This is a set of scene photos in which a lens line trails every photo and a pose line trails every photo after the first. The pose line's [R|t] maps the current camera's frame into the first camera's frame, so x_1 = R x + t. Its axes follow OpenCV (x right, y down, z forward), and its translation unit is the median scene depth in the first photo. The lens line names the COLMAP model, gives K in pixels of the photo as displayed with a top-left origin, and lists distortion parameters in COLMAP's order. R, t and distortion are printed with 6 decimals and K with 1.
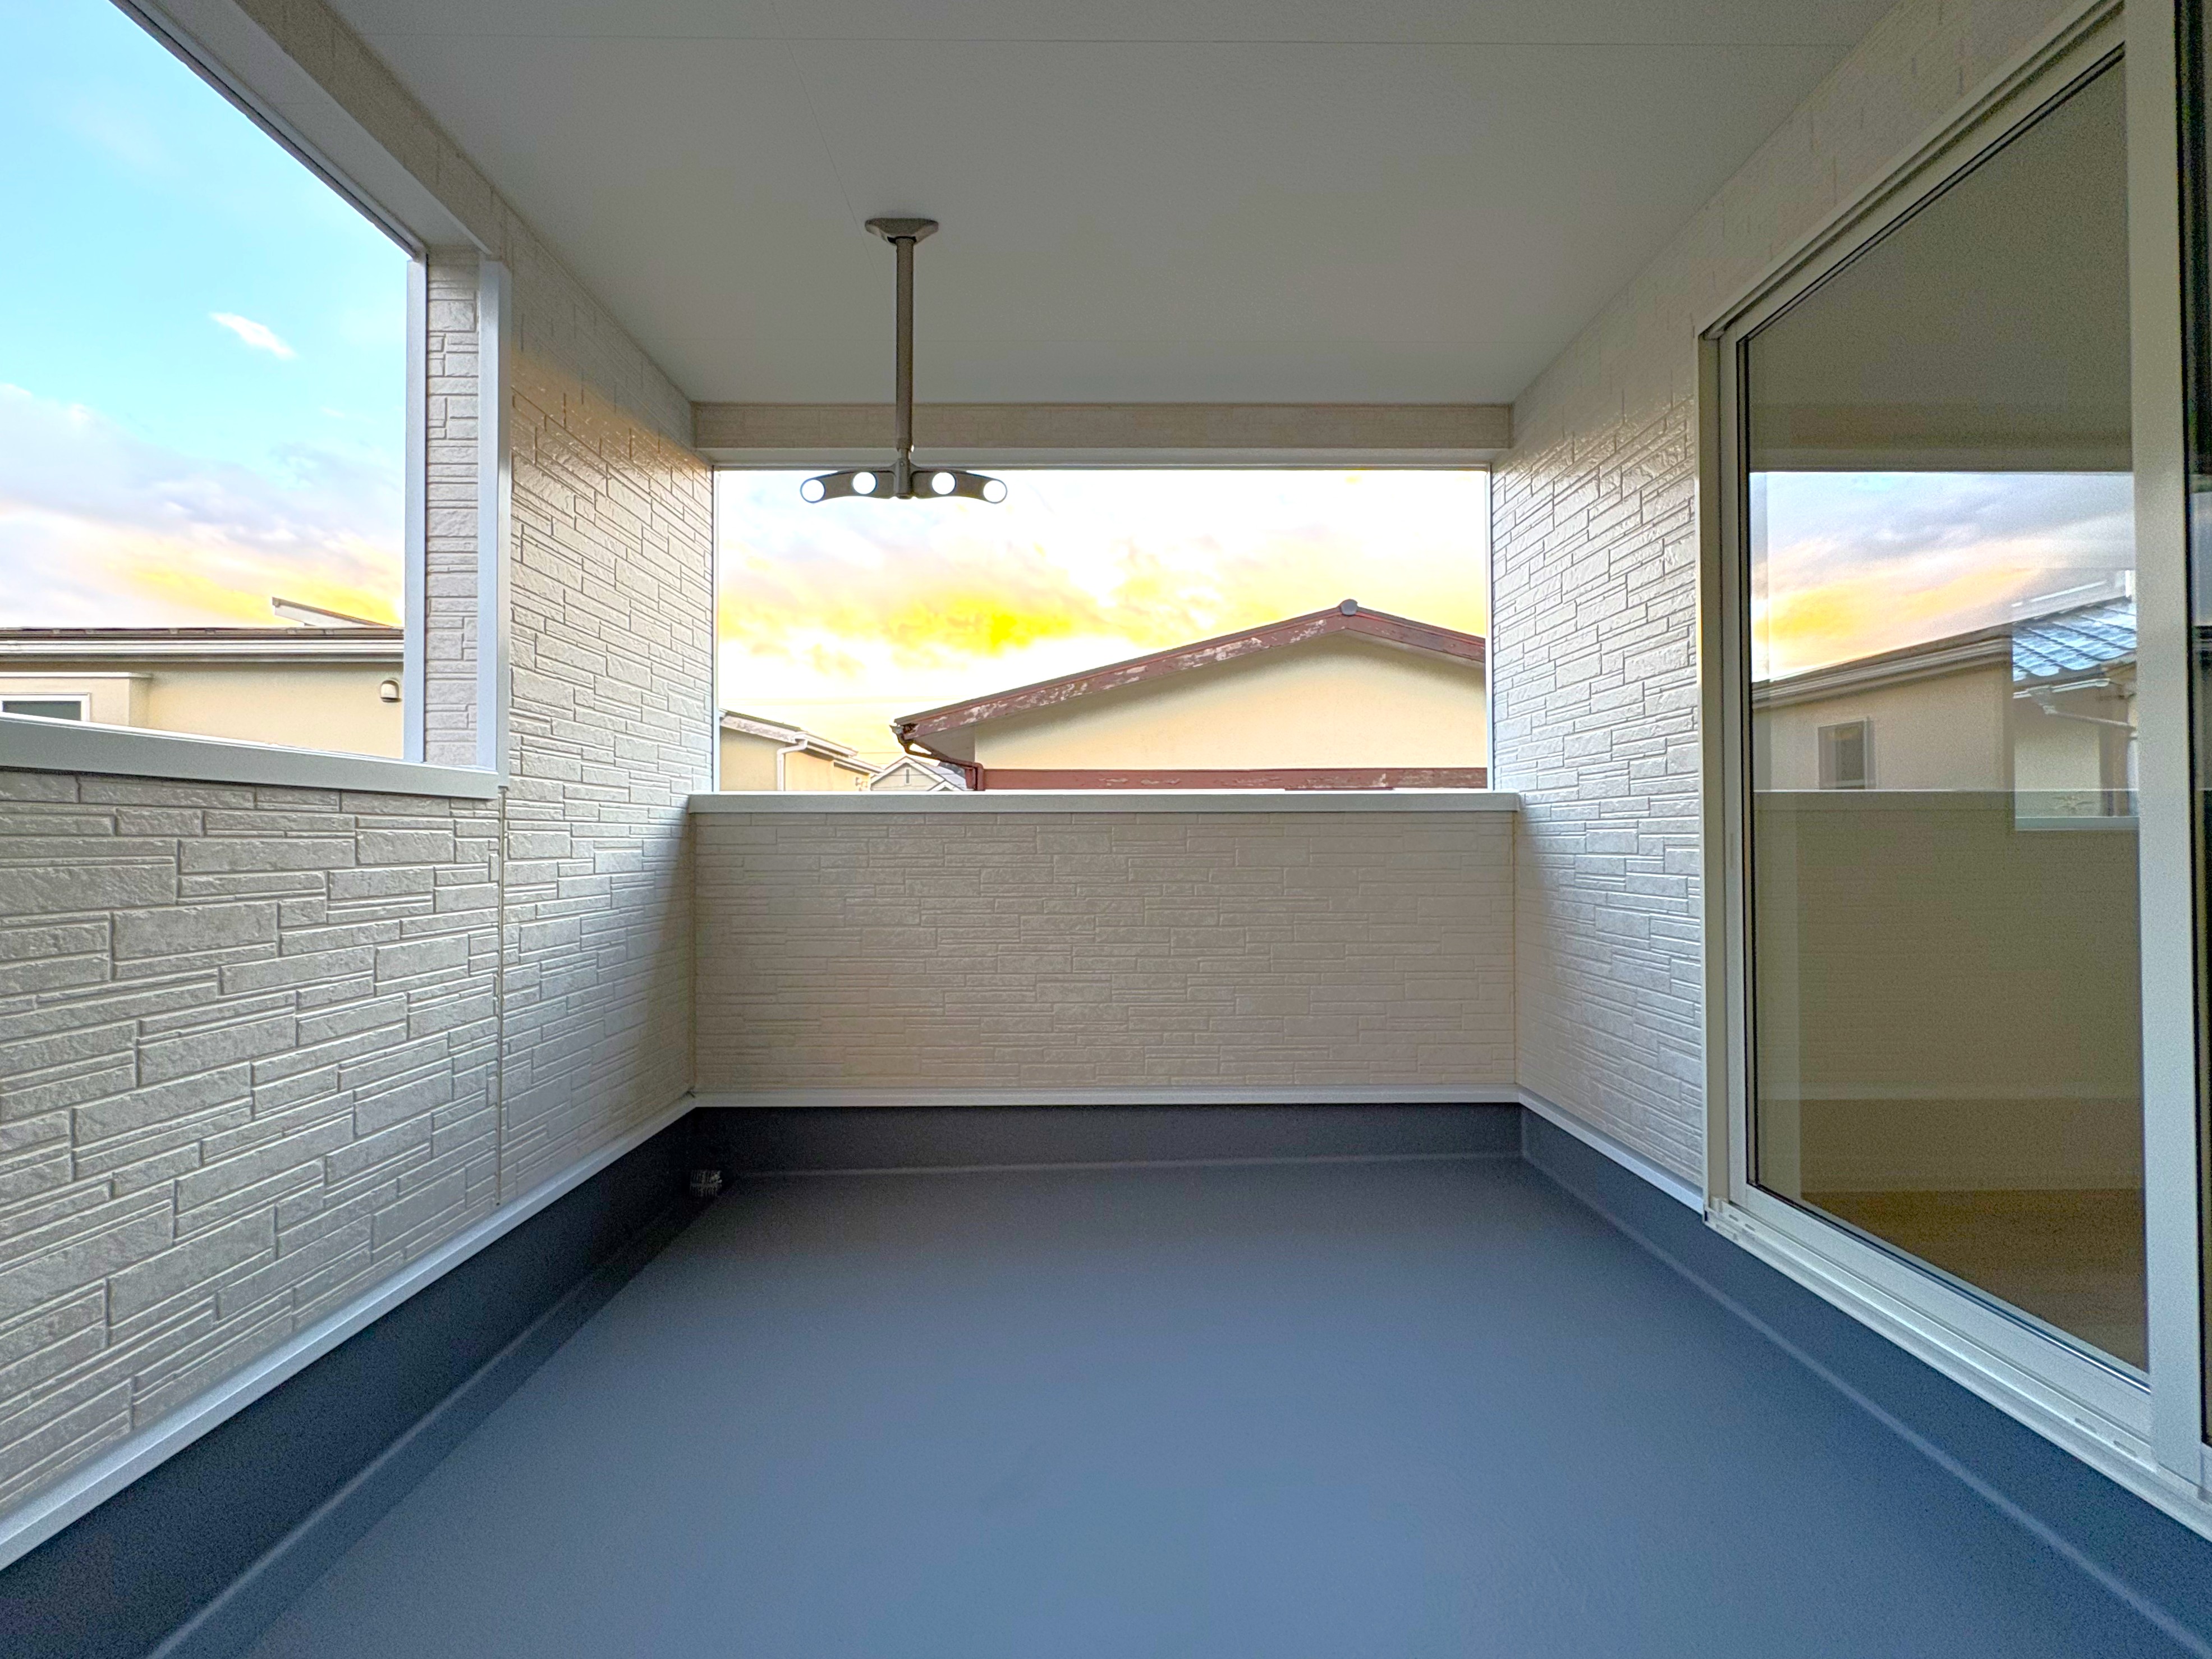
lens RADIAL K [[893.2, 0, 1102.2], [0, 893.2, 828.3], [0, 0, 1]] dist [0.000492, 0.000083]
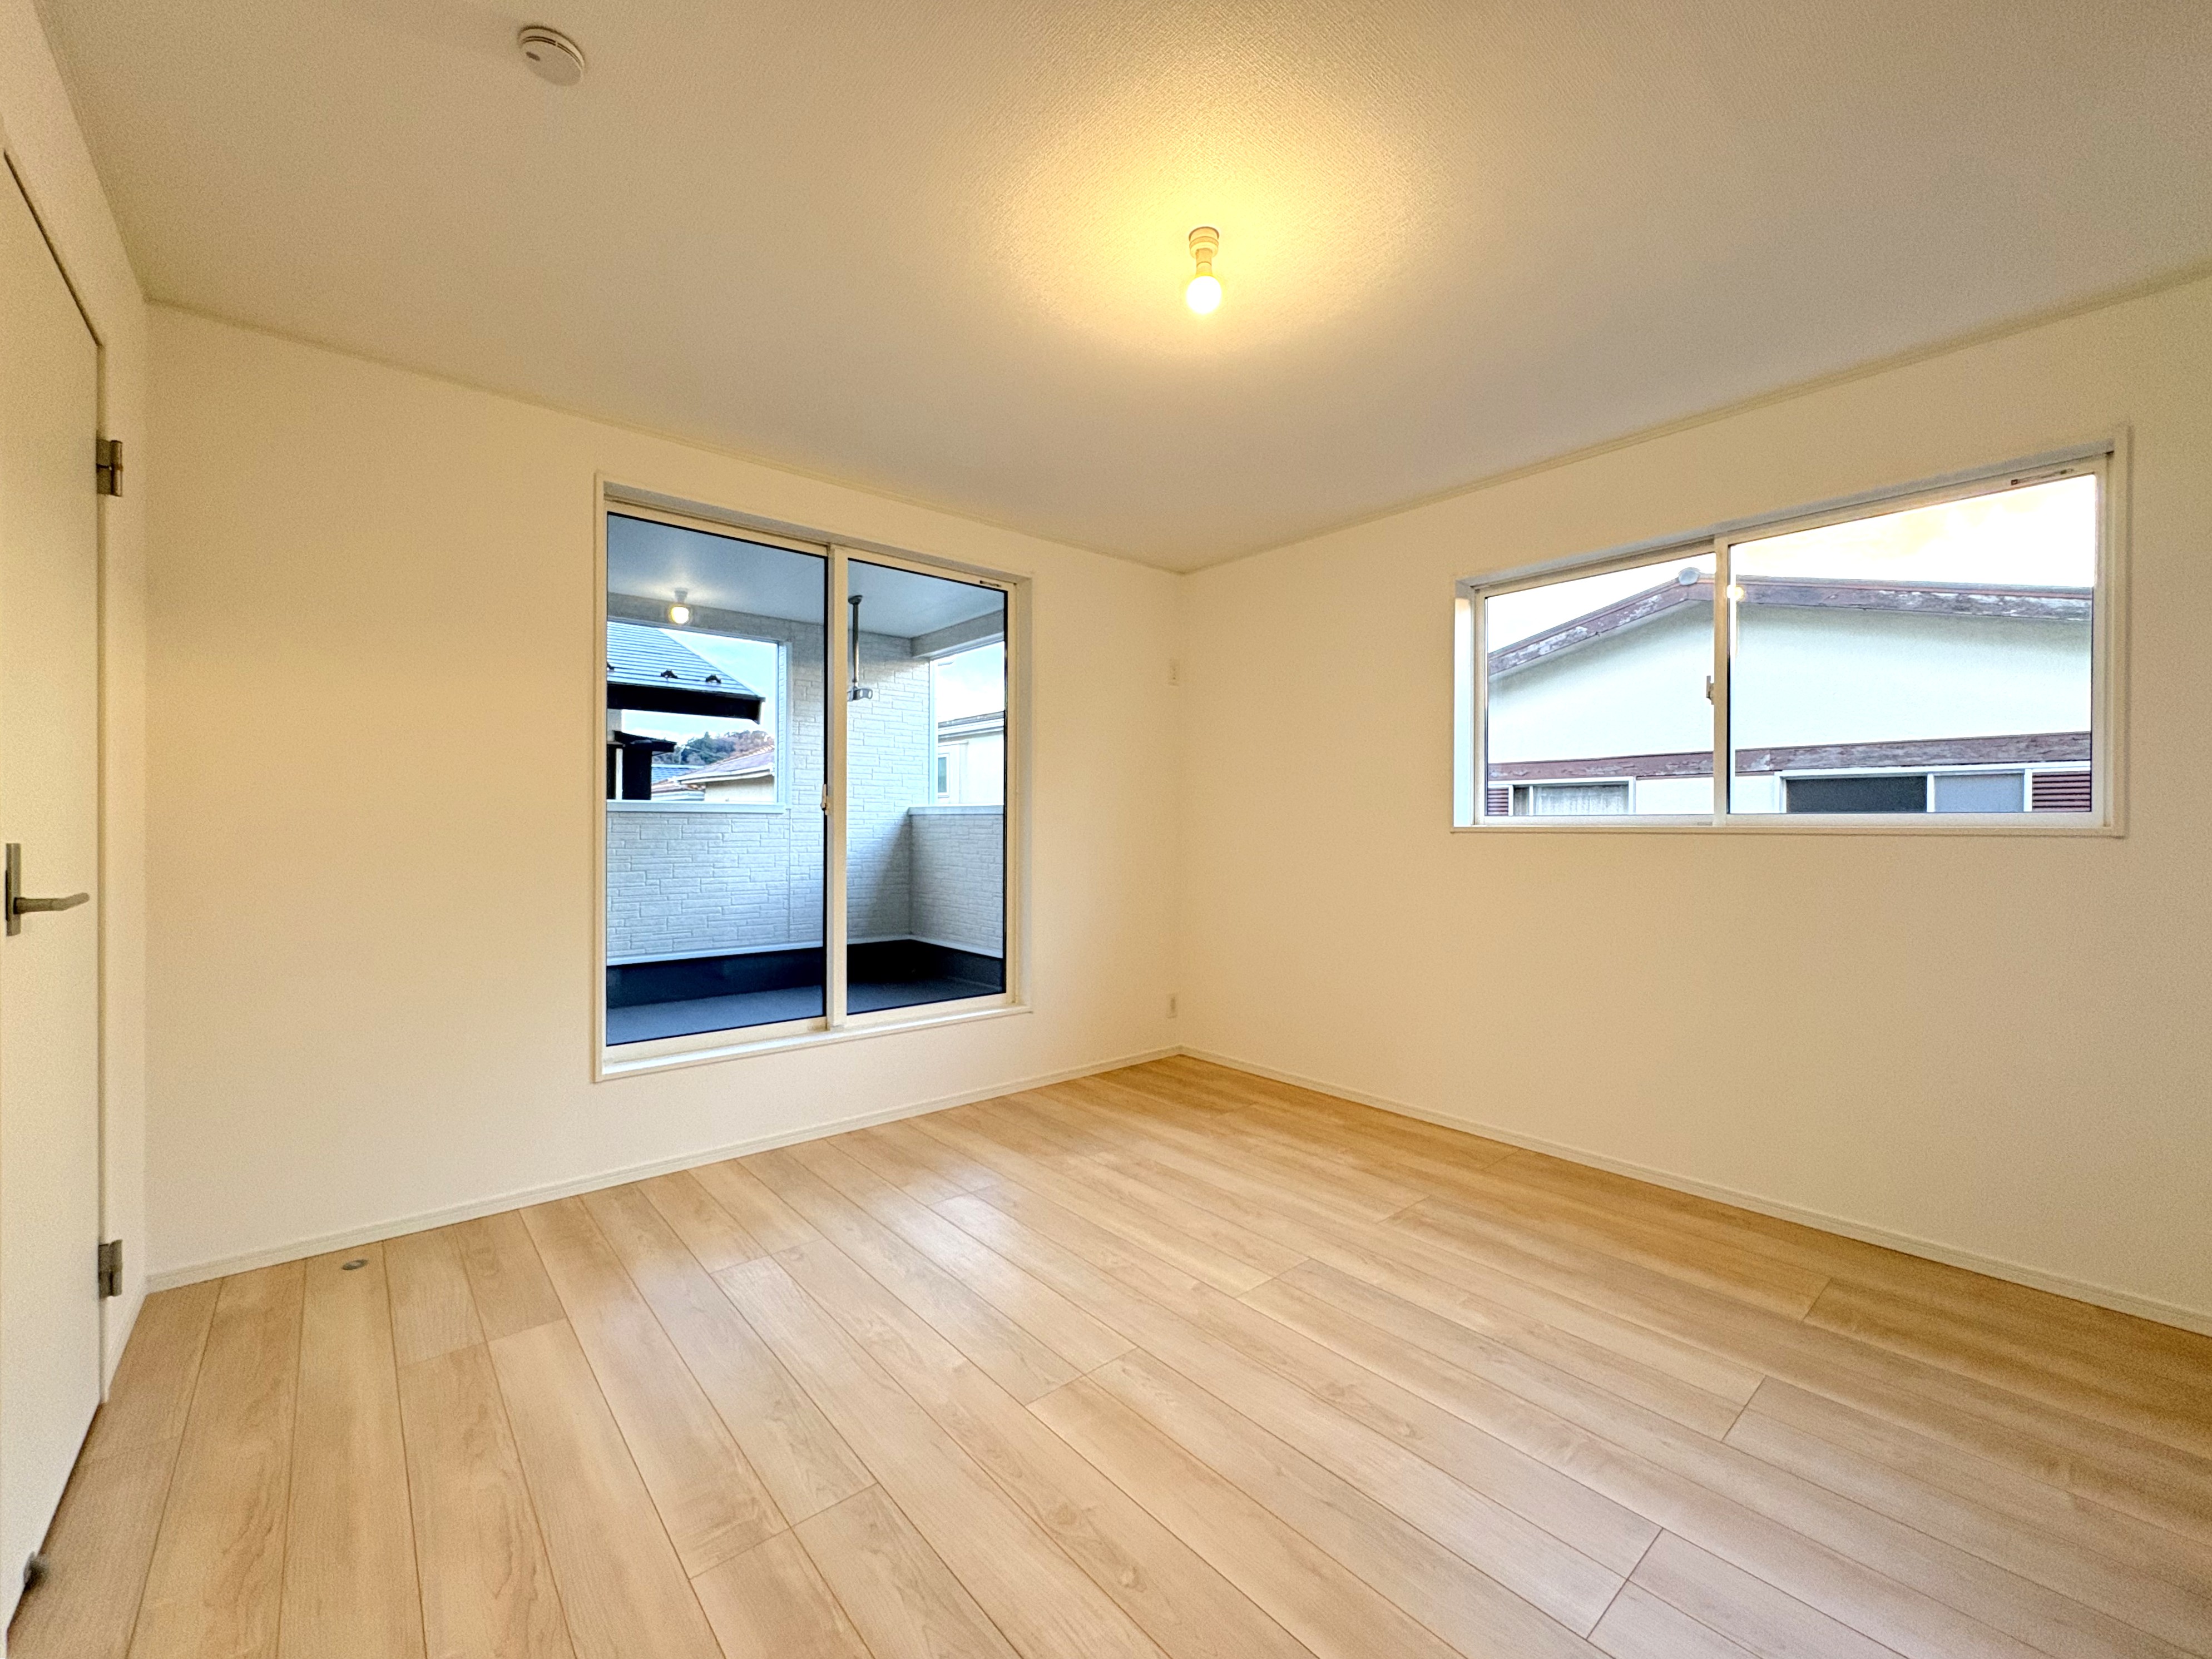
lens RADIAL K [[893.1, 0, 1106.3], [0, 893.1, 827.7], [0, 0, 1]] dist [0.000492, 0.000083]
pose [[0.651938, 0.007669, -0.758233, 0.583035], [0.003566, 0.999907, 0.013180, -0.004630], [0.758264, -0.011297, 0.651850, -0.049260]]
